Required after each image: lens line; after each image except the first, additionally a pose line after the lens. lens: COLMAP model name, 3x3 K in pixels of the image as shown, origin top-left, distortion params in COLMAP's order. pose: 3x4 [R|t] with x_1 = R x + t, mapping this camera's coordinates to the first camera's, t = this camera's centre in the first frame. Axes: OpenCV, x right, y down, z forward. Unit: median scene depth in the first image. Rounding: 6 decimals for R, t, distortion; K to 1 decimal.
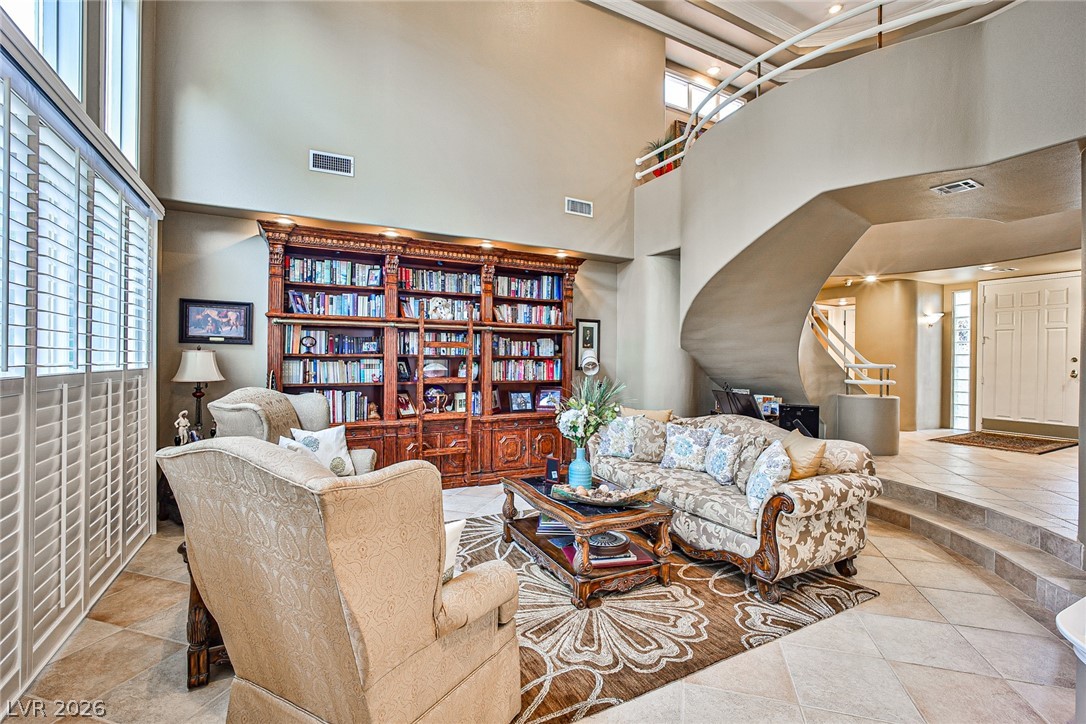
lens RADIAL K [[478.1, 0, 536.5], [0, 478.1, 360.3], [0, 0, 1]] dist [-0.023982, 0.002736]
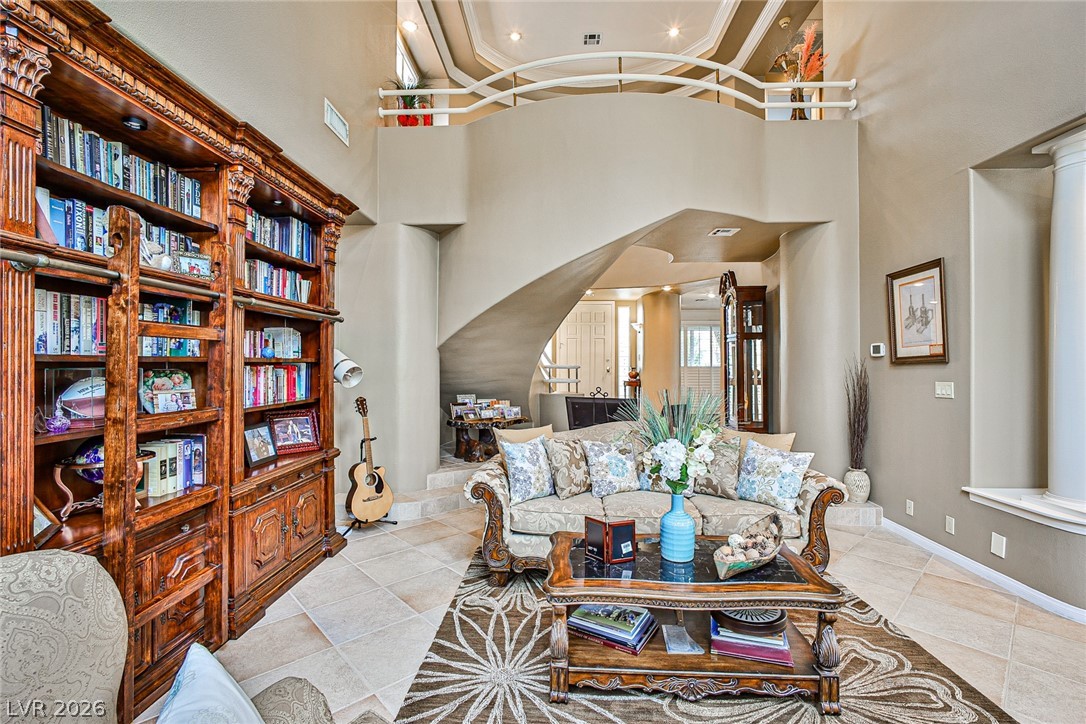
lens RADIAL K [[478.1, 0, 541.4], [0, 478.1, 361.5], [0, 0, 1]] dist [-0.023982, 0.002736]
pose [[0.503574, -0.007929, 0.863915, -0.337912], [0.007723, 0.999959, 0.004676, -0.005534], [-0.863917, 0.004318, 0.503615, 0.473696]]
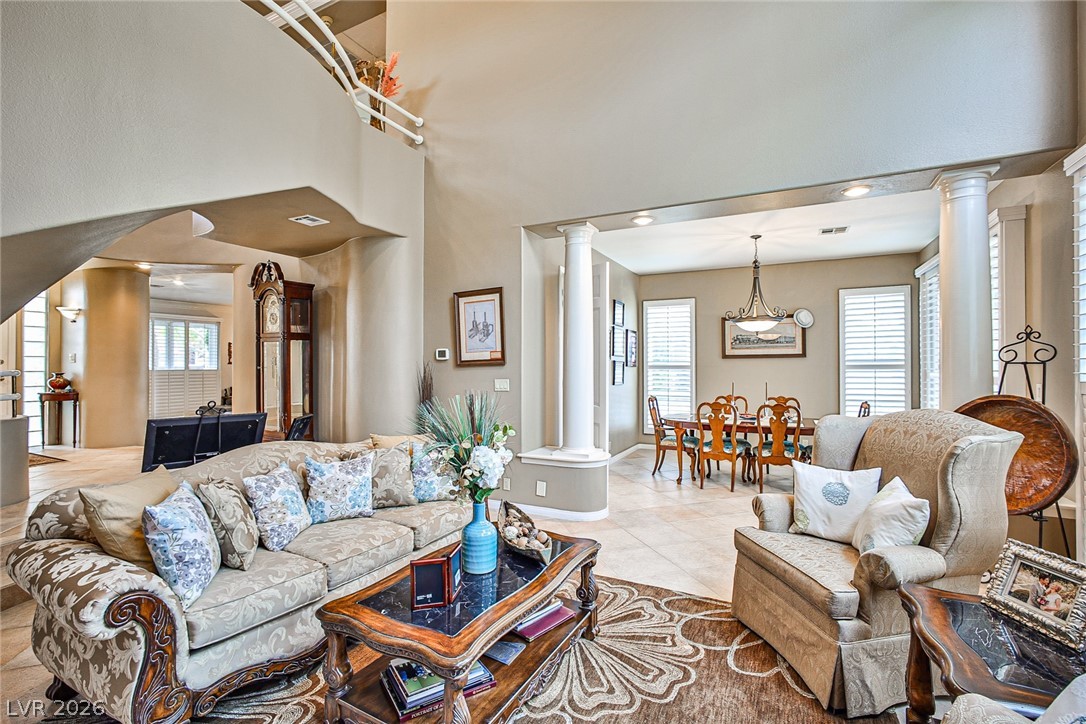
lens RADIAL K [[478.1, 0, 553.1], [0, 478.1, 363.3], [0, 0, 1]] dist [-0.023982, 0.002736]
pose [[-0.568043, -0.006167, 0.822976, -0.287121], [-0.000773, 0.999975, 0.006960, -0.005644], [-0.822999, 0.003317, -0.568034, 0.729601]]
